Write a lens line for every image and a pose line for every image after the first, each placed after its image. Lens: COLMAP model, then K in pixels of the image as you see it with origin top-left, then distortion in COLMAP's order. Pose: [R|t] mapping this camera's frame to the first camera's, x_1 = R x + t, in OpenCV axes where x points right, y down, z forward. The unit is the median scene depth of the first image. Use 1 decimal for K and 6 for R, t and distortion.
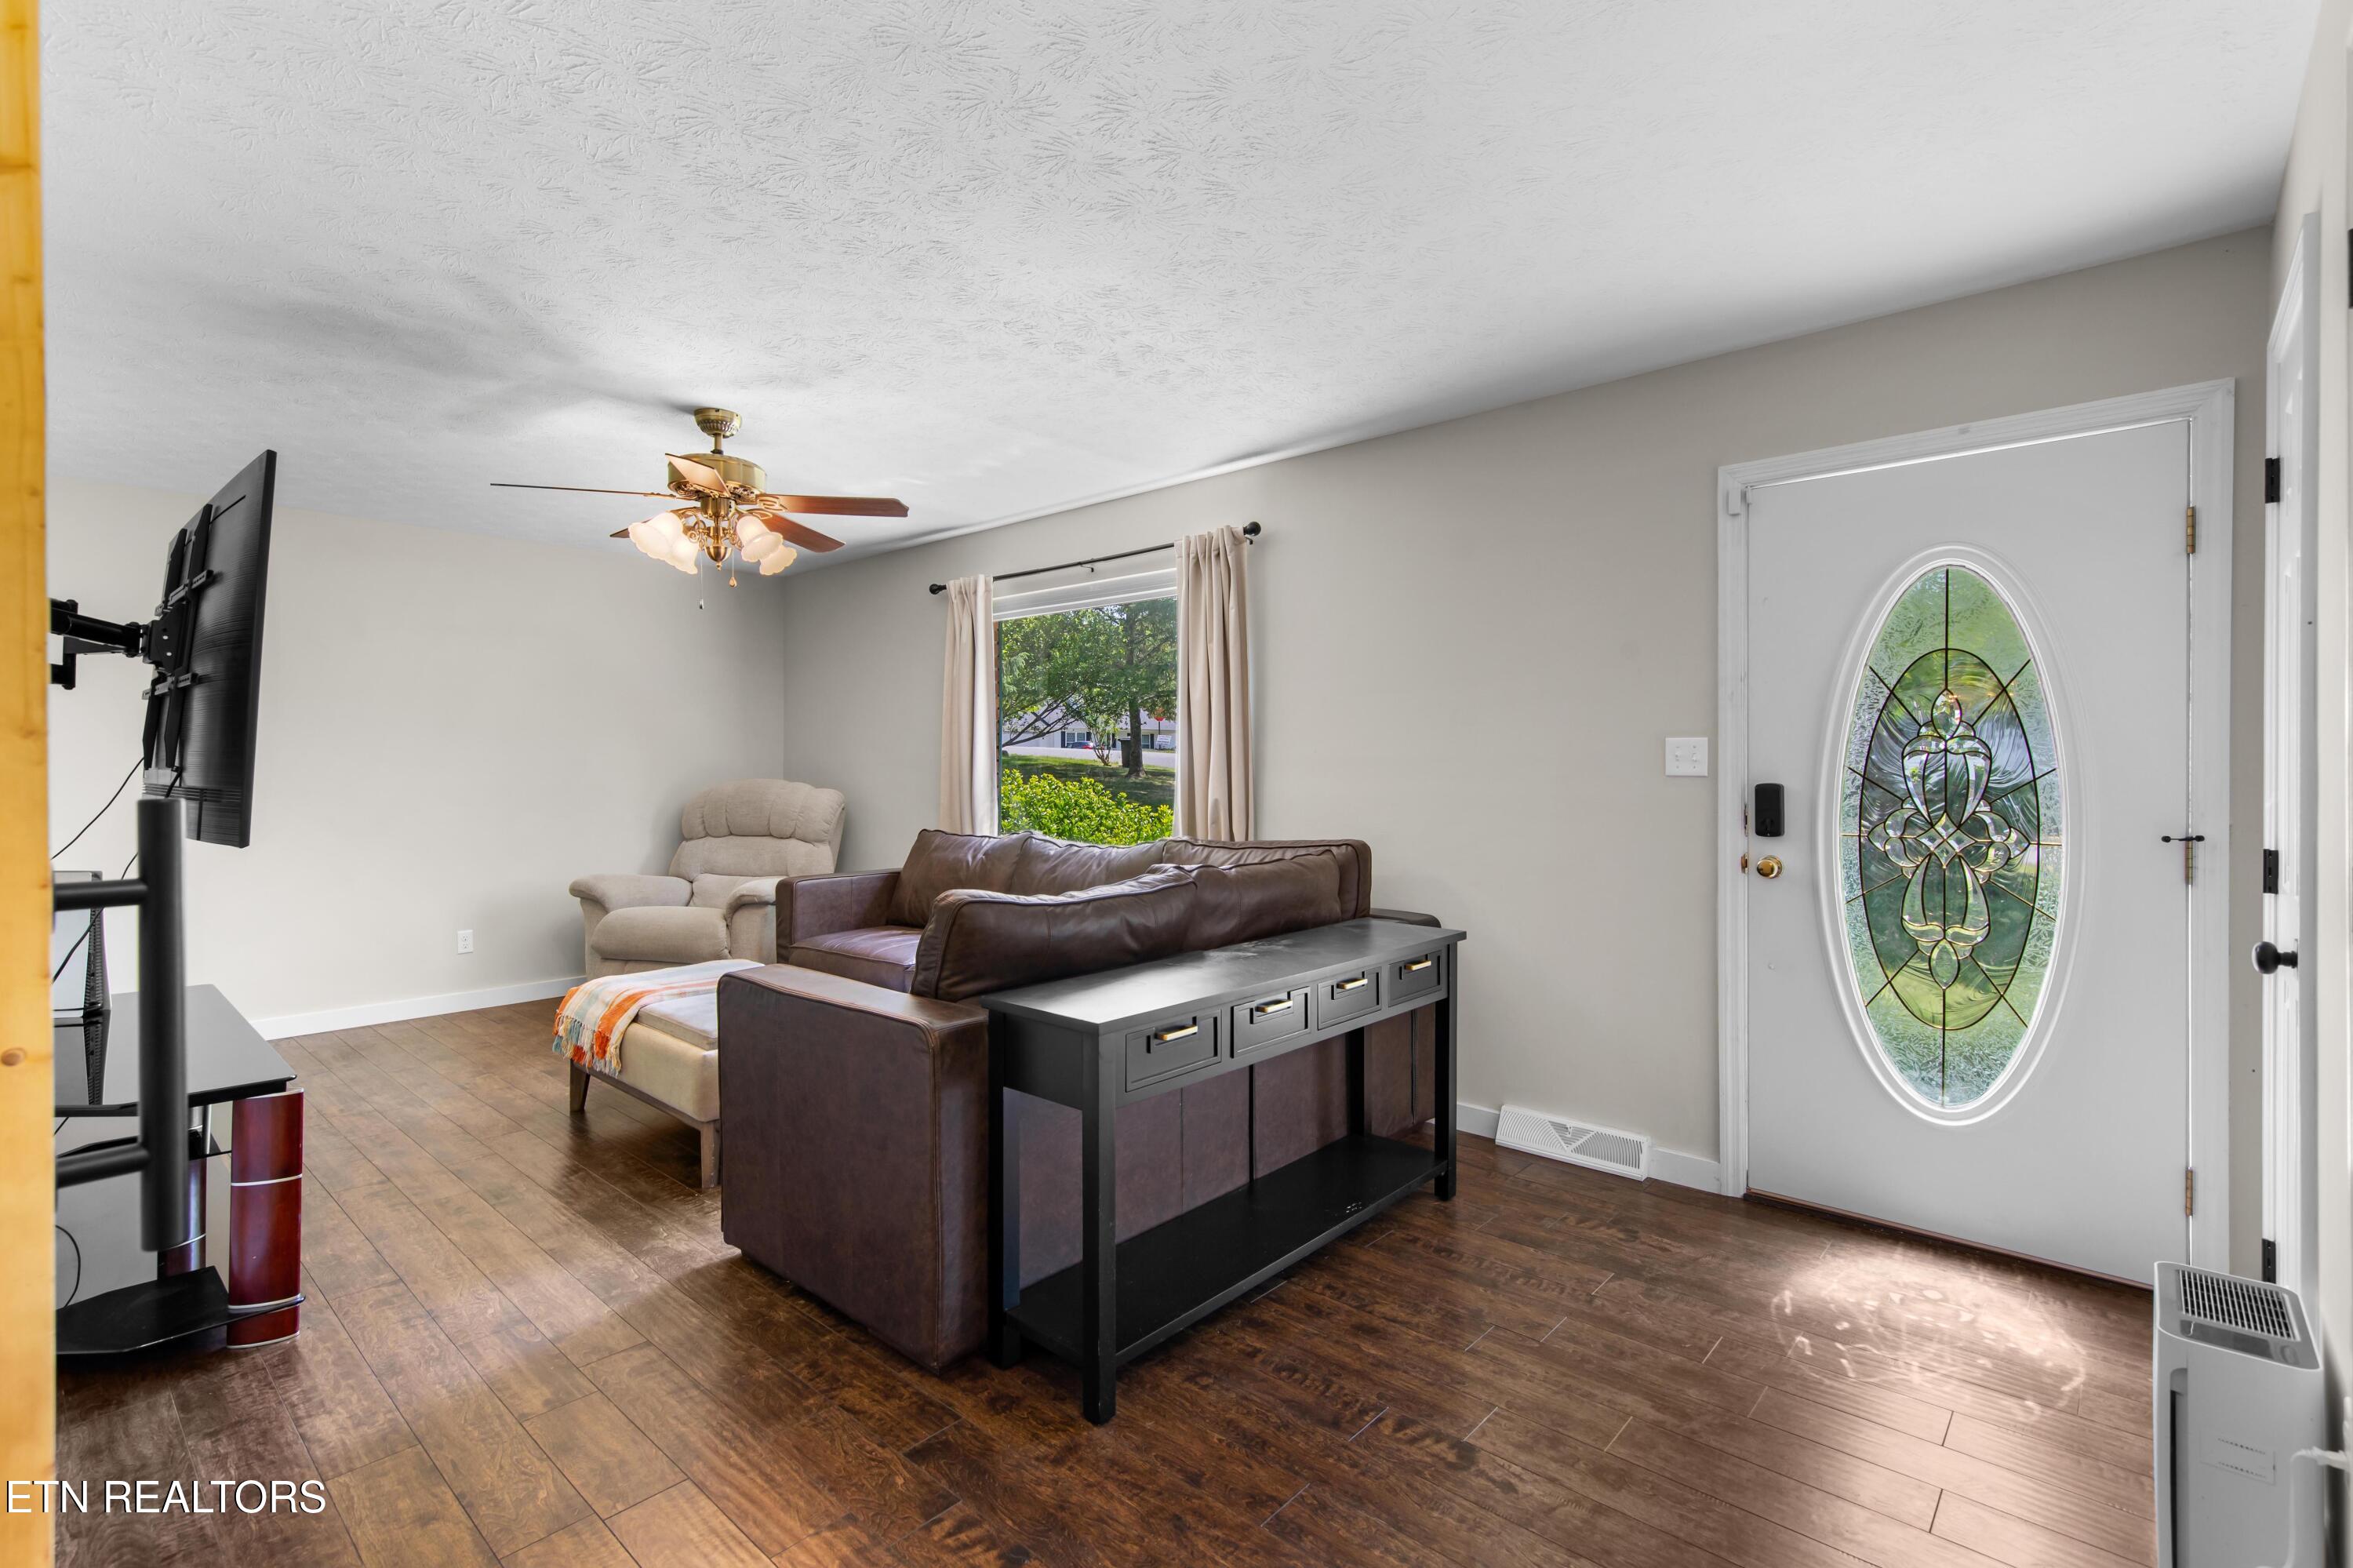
lens RADIAL K [[1082.1, 0, 1163.7], [0, 1082.1, 776.5], [0, 0, 1]] dist [0.000278, 0.000320]
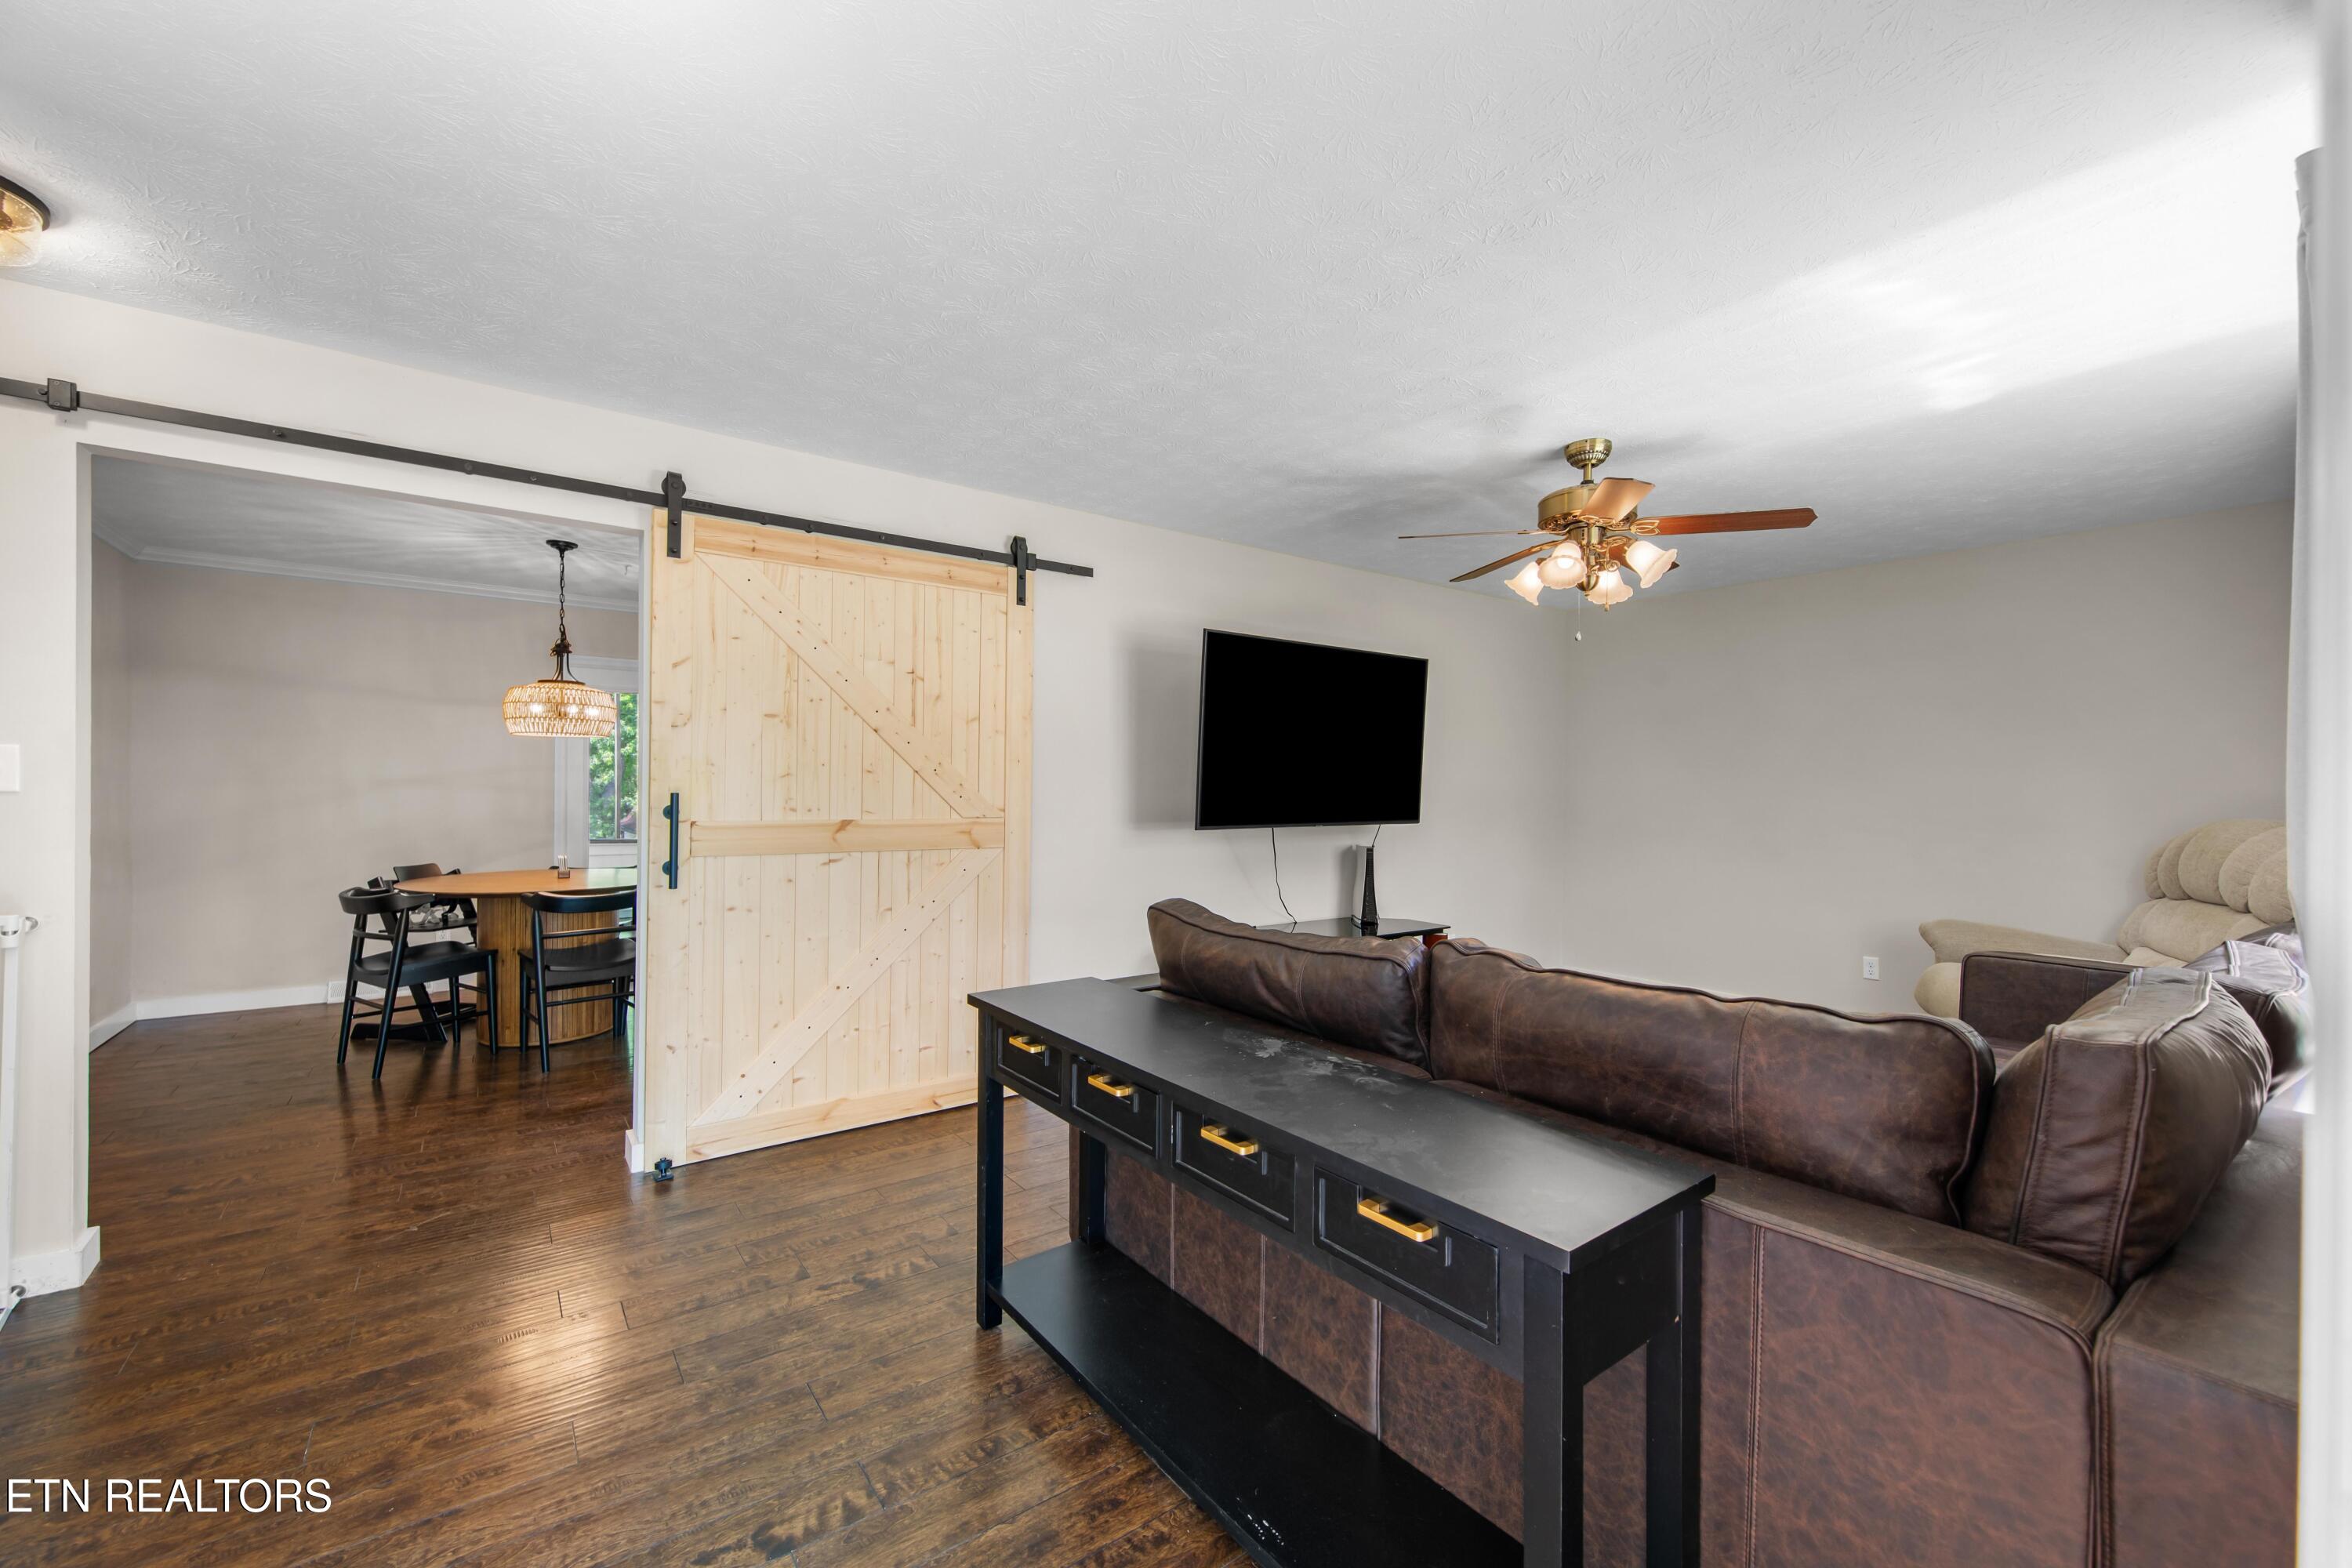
lens RADIAL K [[951.3, 0, 1164.6], [0, 951.3, 779.7], [0, 0, 1]] dist [-0.003263, -0.000300]
pose [[-0.218193, -0.012054, -0.975831, 0.944089], [-0.018146, 0.999801, -0.008293, -0.009120], [0.975737, 0.015898, -0.218369, 1.419116]]
